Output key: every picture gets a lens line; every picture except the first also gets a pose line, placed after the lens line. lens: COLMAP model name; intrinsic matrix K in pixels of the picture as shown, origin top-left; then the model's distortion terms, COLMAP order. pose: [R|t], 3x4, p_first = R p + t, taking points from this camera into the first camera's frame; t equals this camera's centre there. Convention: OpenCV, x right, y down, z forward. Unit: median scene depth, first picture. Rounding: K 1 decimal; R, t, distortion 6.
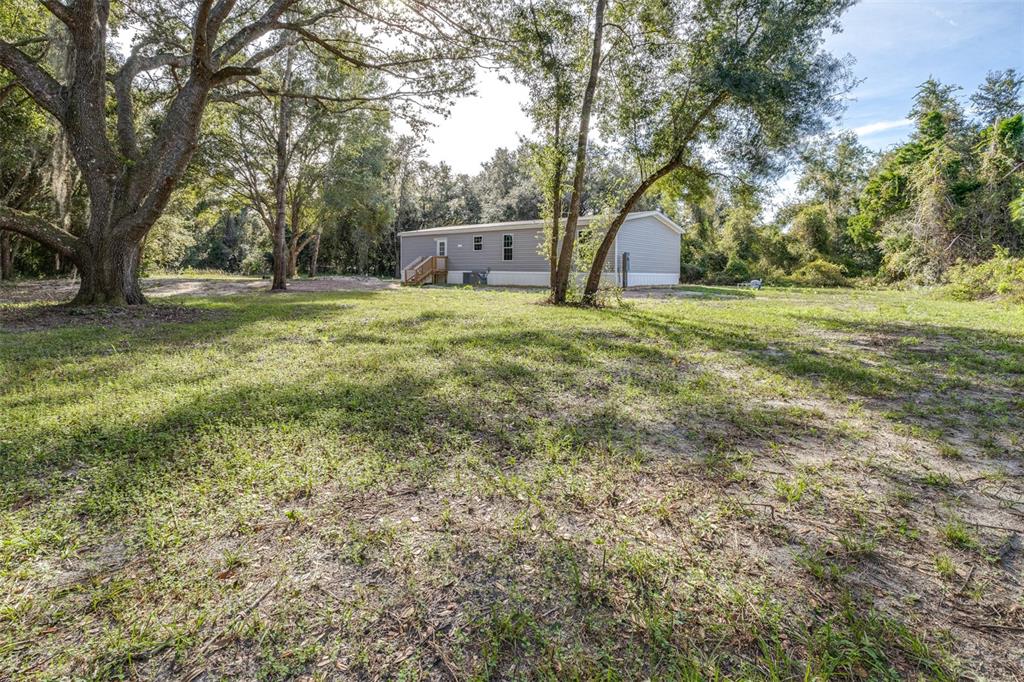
lens RADIAL K [[446.6, 0, 510.2], [0, 446.6, 332.6], [0, 0, 1]] dist [0.002591, 0.000190]
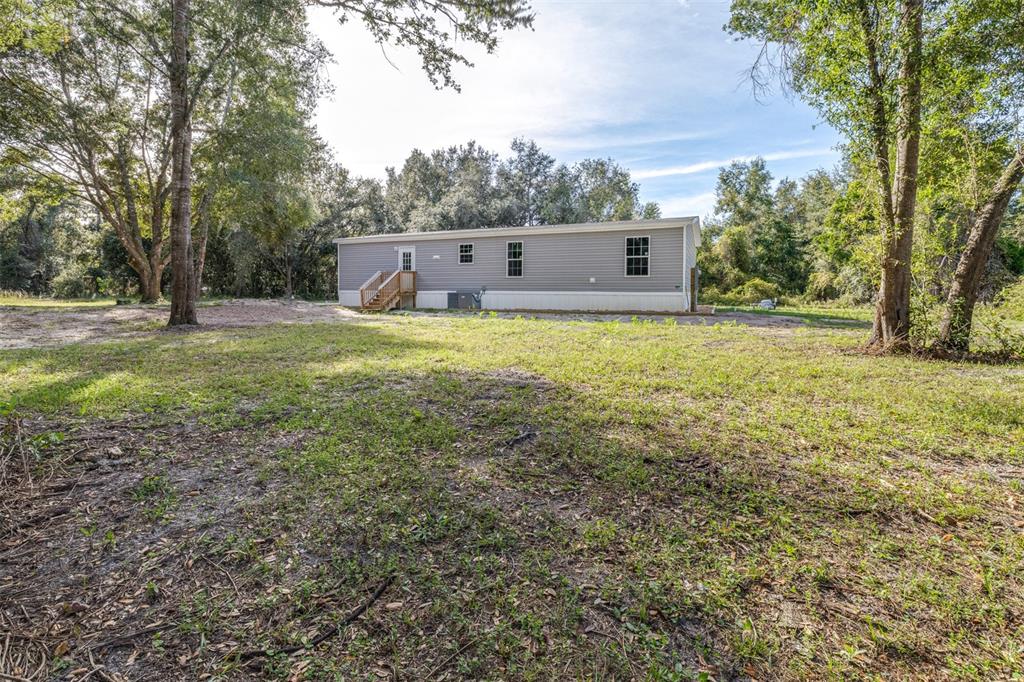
lens RADIAL K [[450.6, 0, 507.0], [0, 450.6, 343.9], [0, 0, 1]] dist [0.001273, 0.000102]
pose [[0.965812, -0.034527, 0.256933, -0.189059], [0.039581, 0.999111, -0.014523, -0.034060], [-0.256203, 0.024196, 0.966320, 0.244331]]
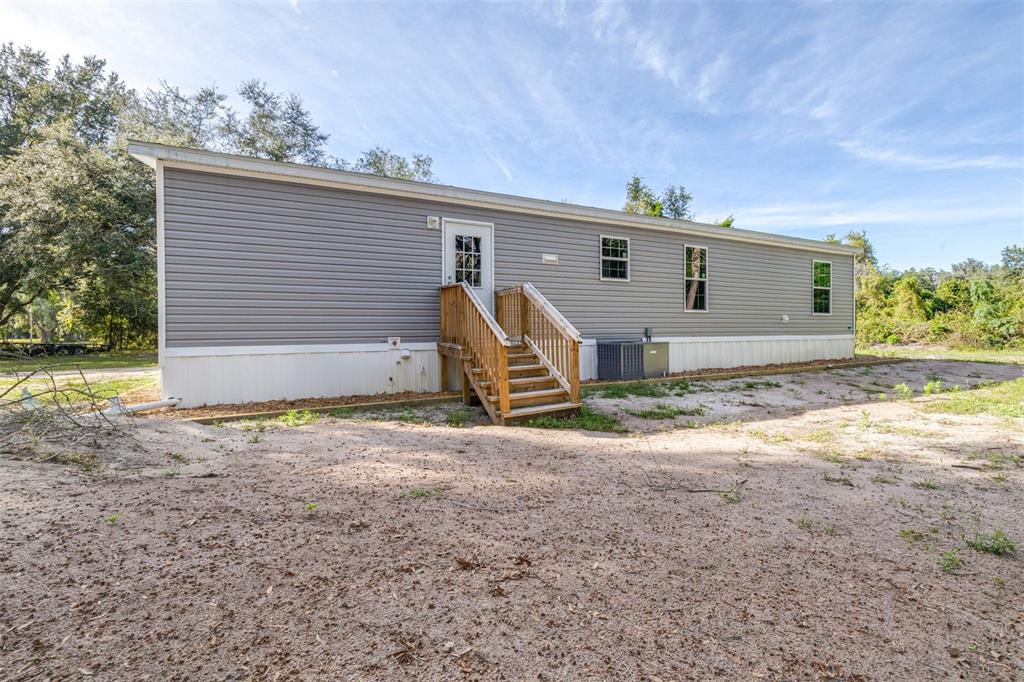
lens RADIAL K [[446.6, 0, 510.2], [0, 446.6, 332.6], [0, 0, 1]] dist [0.002591, 0.000190]
pose [[0.383367, -0.017531, 0.923430, -0.395298], [0.132485, 0.990524, -0.036197, -0.130633], [-0.914045, 0.136218, 0.382056, 0.879793]]
